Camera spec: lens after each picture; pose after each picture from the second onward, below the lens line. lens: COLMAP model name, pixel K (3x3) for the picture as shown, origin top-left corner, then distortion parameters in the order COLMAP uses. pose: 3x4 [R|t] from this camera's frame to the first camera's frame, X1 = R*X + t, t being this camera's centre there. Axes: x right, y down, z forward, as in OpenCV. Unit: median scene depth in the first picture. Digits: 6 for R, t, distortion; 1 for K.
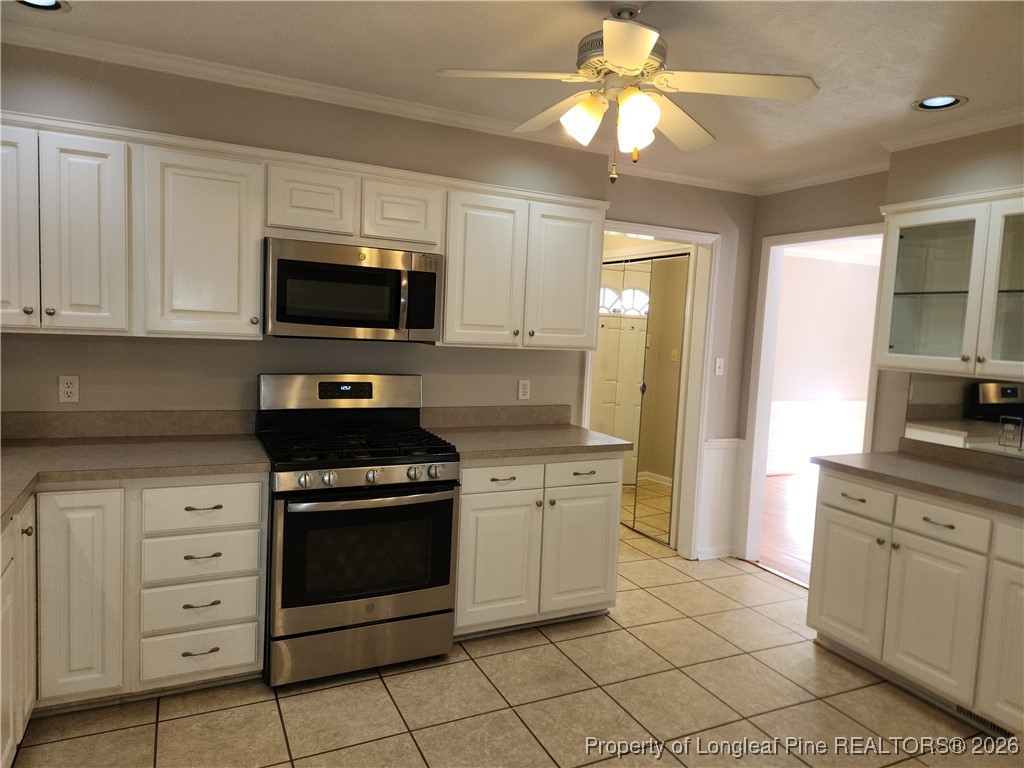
lens RADIAL K [[668.8, 0, 512.0], [0, 668.8, 384.0], [0, 0, 1]] dist [0.000803, 0.000639]
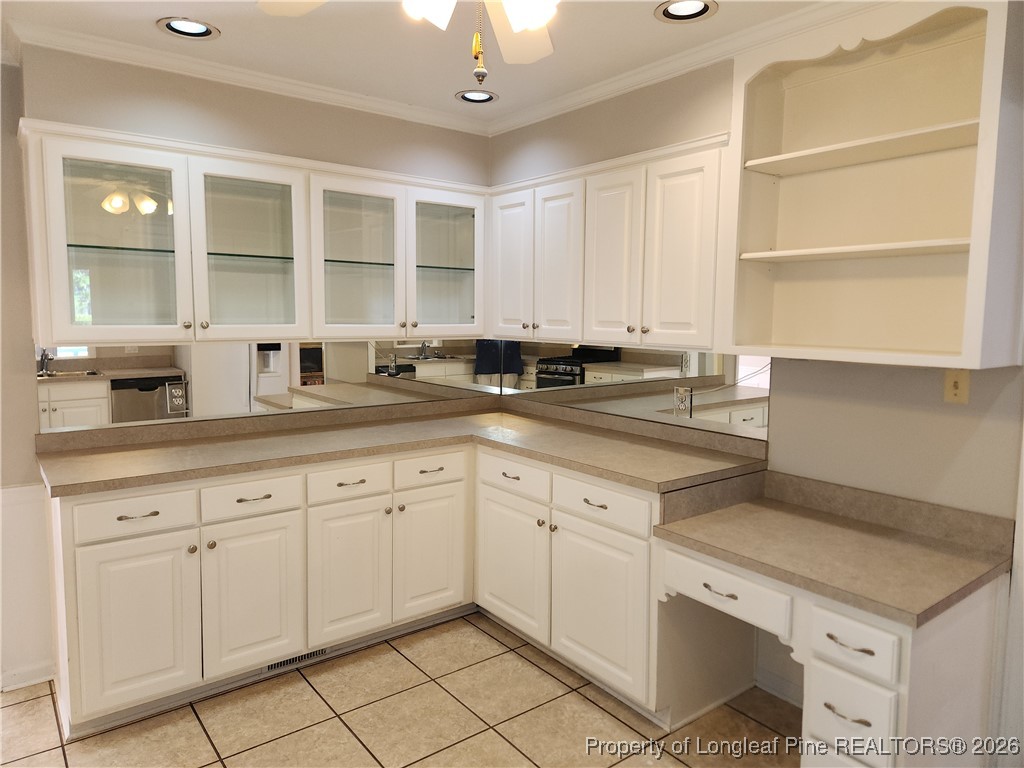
lens RADIAL K [[710.7, 0, 512.0], [0, 710.7, 384.0], [0, 0, 1]] dist [0.003593, 0.001236]
pose [[-0.248608, -0.145229, 0.957655, -0.403748], [0.064236, 0.984047, 0.165907, -0.097955], [-0.966472, 0.102762, -0.235313, 0.863890]]
